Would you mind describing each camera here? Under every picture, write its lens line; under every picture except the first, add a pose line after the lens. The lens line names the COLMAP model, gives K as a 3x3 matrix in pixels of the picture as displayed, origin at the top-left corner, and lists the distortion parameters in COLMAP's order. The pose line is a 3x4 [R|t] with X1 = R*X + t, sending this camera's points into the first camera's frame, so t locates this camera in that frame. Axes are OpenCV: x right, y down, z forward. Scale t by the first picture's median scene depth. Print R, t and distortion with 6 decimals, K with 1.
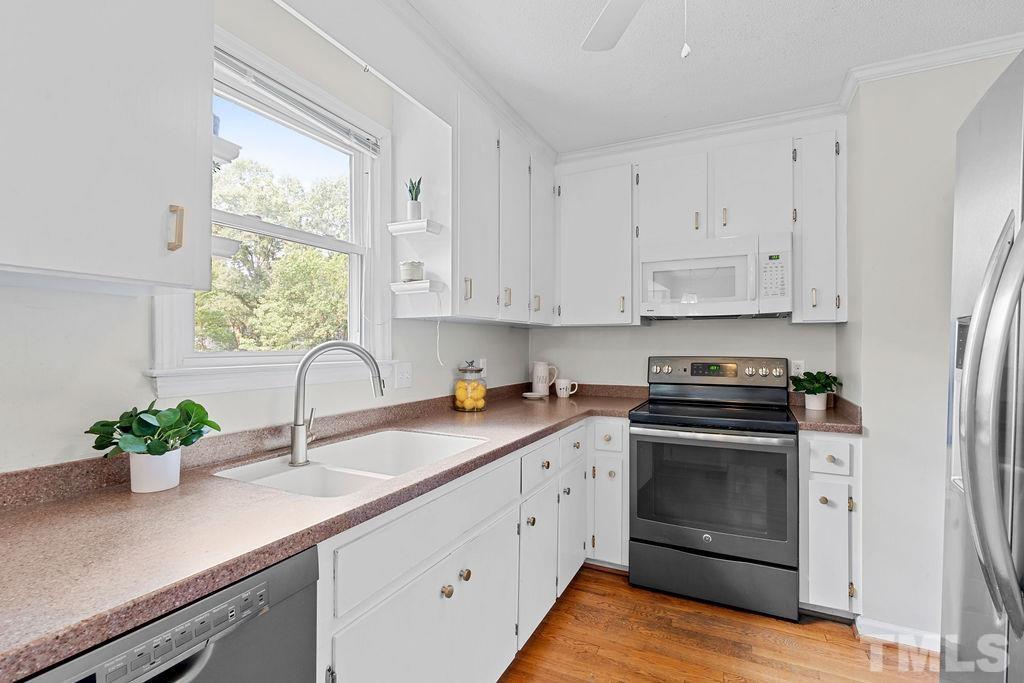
lens RADIAL K [[465.5, 0, 516.5], [0, 465.5, 341.1], [0, 0, 1]] dist [-0.006514, 0.002592]
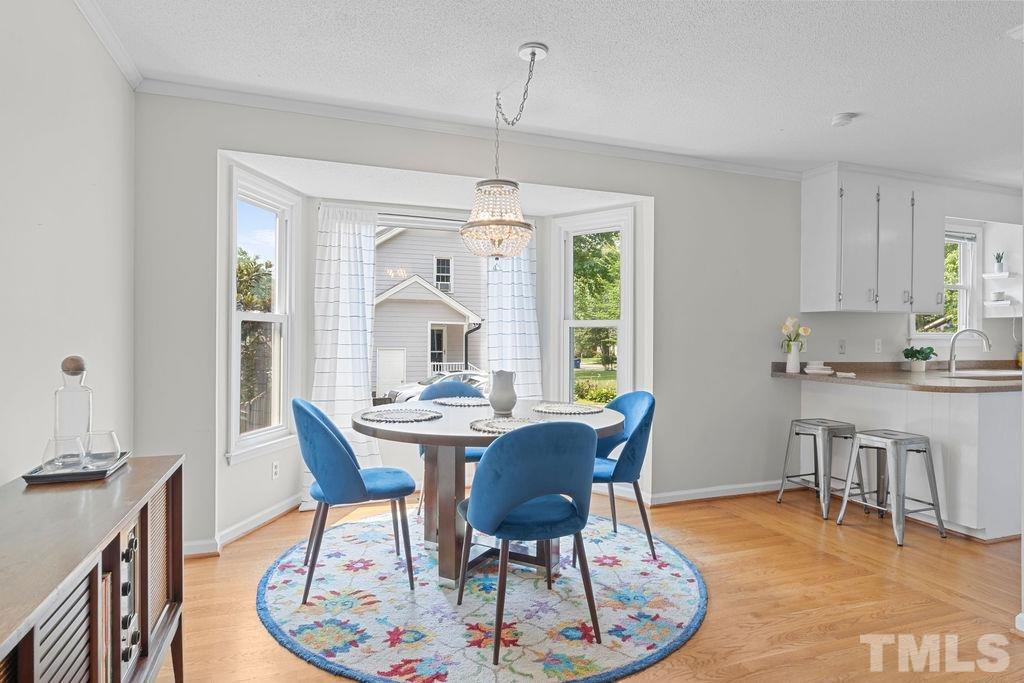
lens RADIAL K [[567.1, 0, 499.8], [0, 567.1, 331.3], [0, 0, 1]] dist [-0.001061, 0.000027]
pose [[0.713967, -0.000669, -0.700179, -0.029690], [-0.001032, 0.999997, -0.002008, 0.014779], [0.700179, 0.002156, 0.713965, -1.964477]]
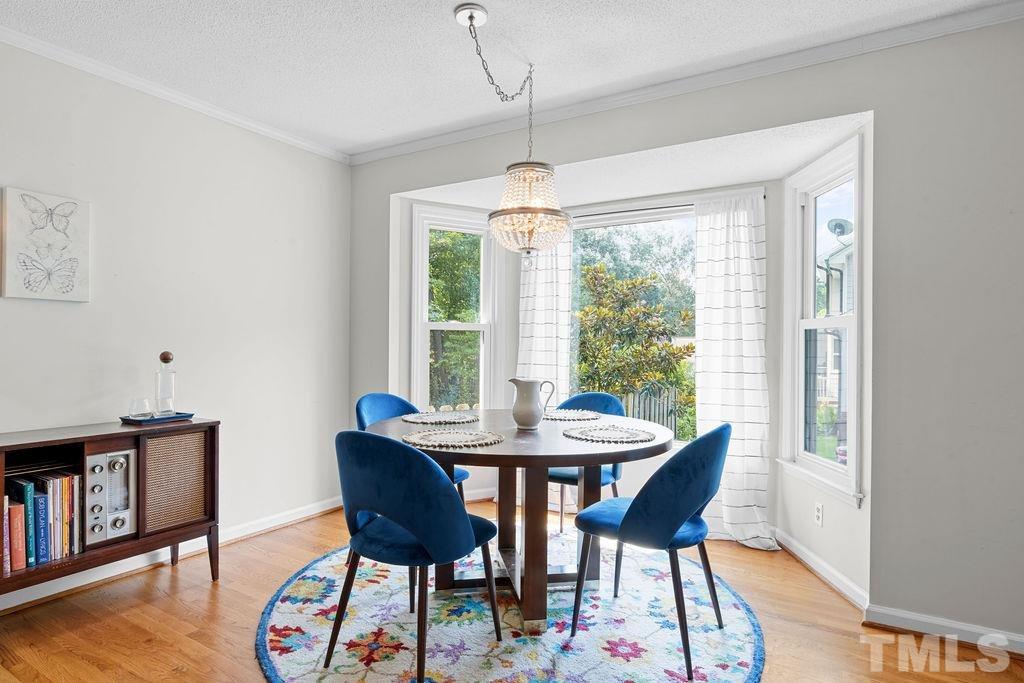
lens RADIAL K [[567.1, 0, 517.4], [0, 567.1, 342.0], [0, 0, 1]] dist [-0.001061, 0.000027]
pose [[-0.105343, -0.003773, -0.994429, 0.195360], [0.000536, 0.999992, -0.003851, 0.031025], [0.994436, -0.000939, -0.105340, -0.935442]]
